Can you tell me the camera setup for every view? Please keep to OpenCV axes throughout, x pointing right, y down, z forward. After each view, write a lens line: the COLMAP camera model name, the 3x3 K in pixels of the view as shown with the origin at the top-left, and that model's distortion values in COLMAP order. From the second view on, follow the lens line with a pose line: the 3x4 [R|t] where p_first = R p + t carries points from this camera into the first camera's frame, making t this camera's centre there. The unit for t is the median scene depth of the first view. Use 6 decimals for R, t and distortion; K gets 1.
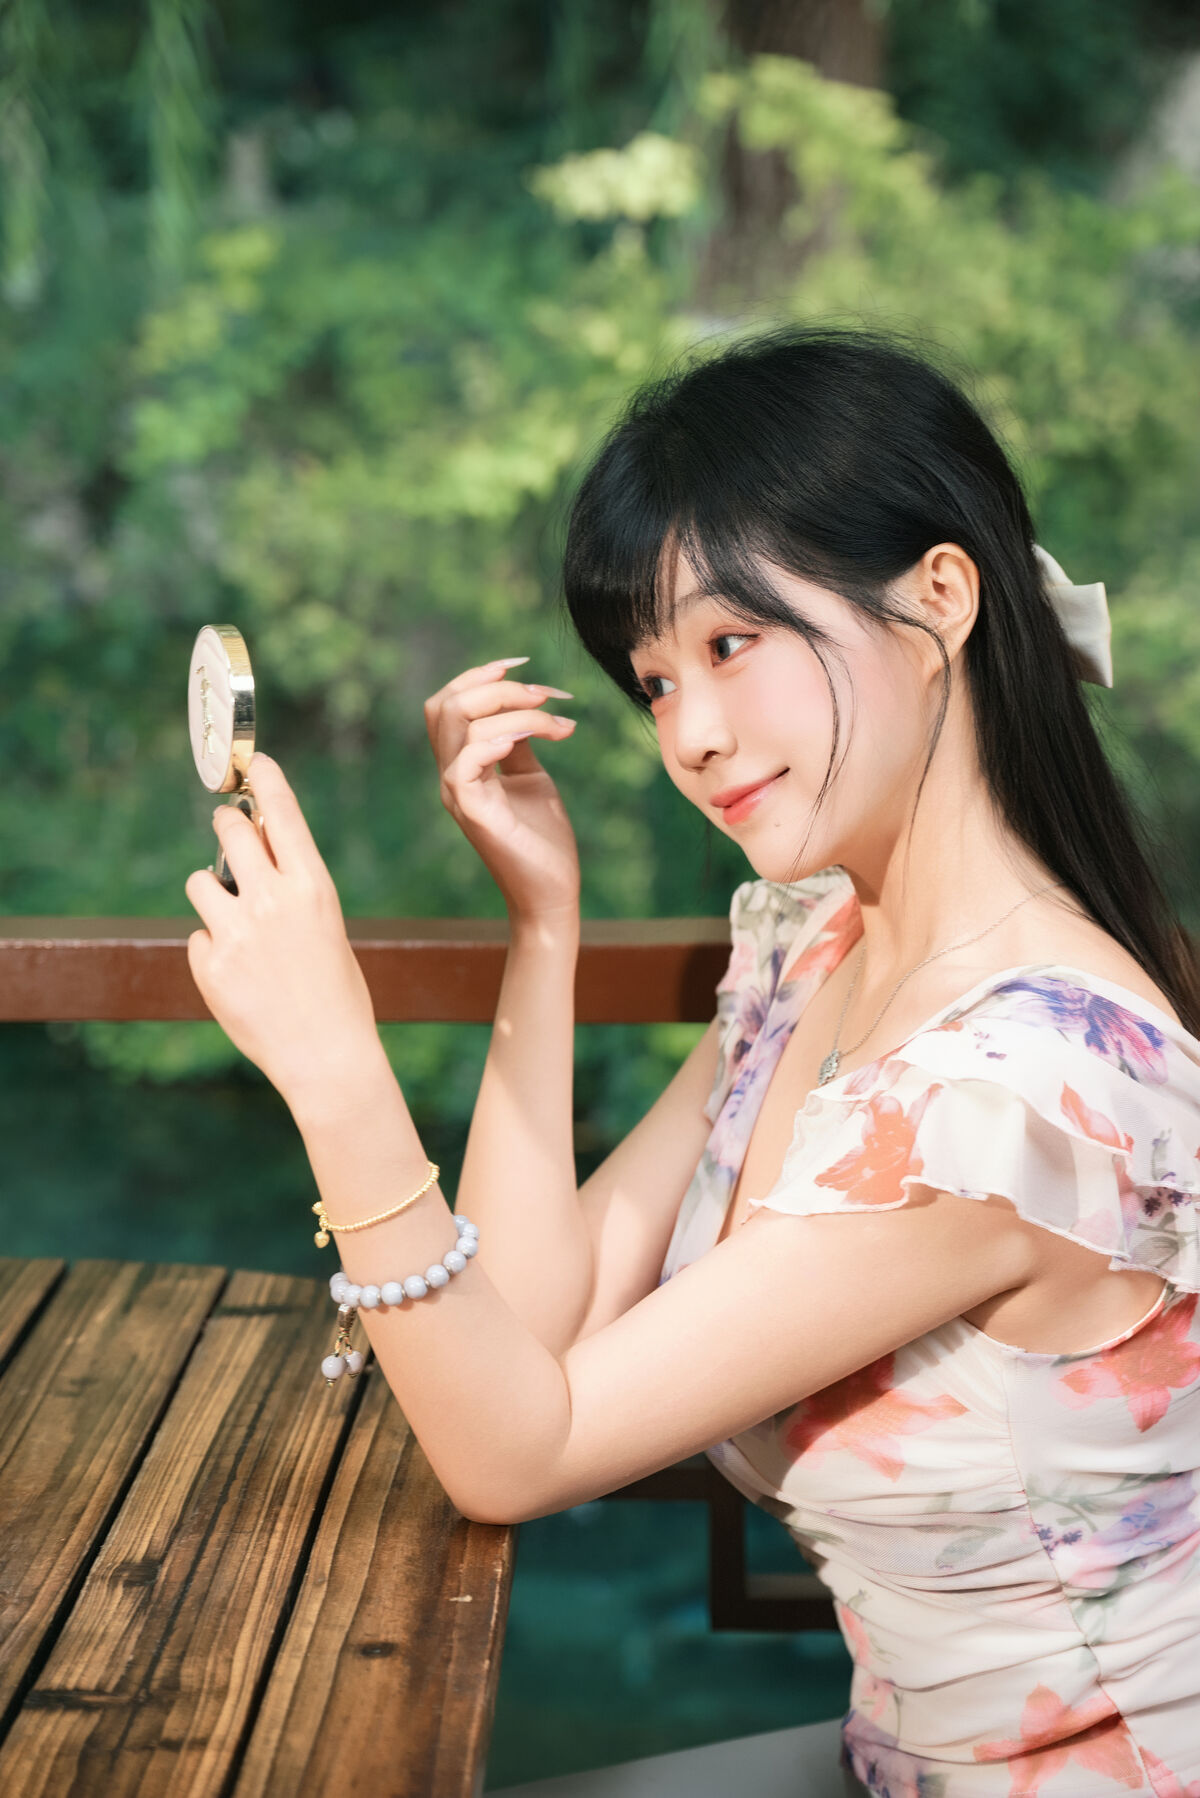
lens RADIAL K [[3925.0, 0, 600.5], [0, 3925.0, 884.7], [0, 0, 1]] dist [0.789090, 0.000000]
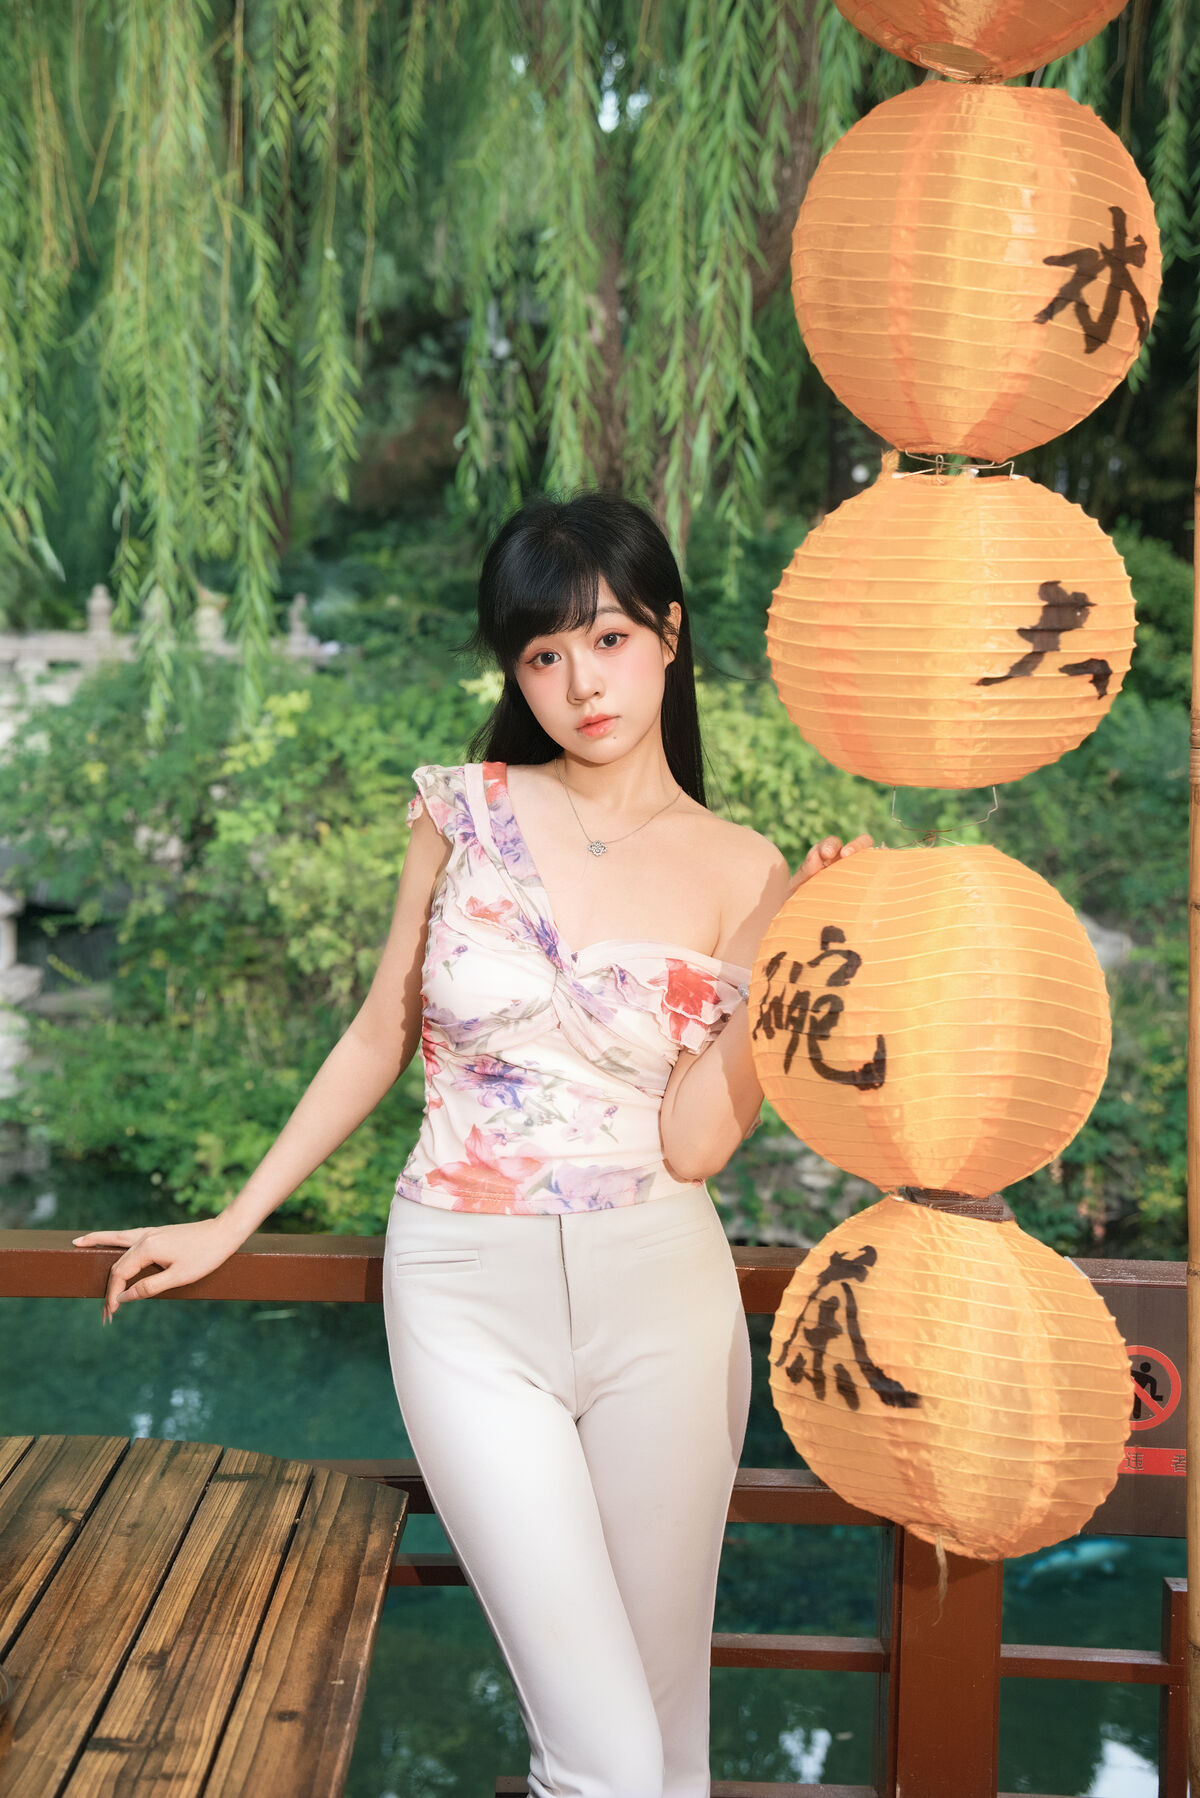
lens RADIAL K [[2530.6, 0, 591.6], [0, 2530.6, 880.8], [0, 0, 1]] dist [0.225422, 0.000000]
pose [[0.999373, 0.021812, 0.027899, 0.035610], [-0.019913, 0.997580, -0.066620, -0.095037], [-0.029285, 0.066023, 0.997388, -0.152239]]
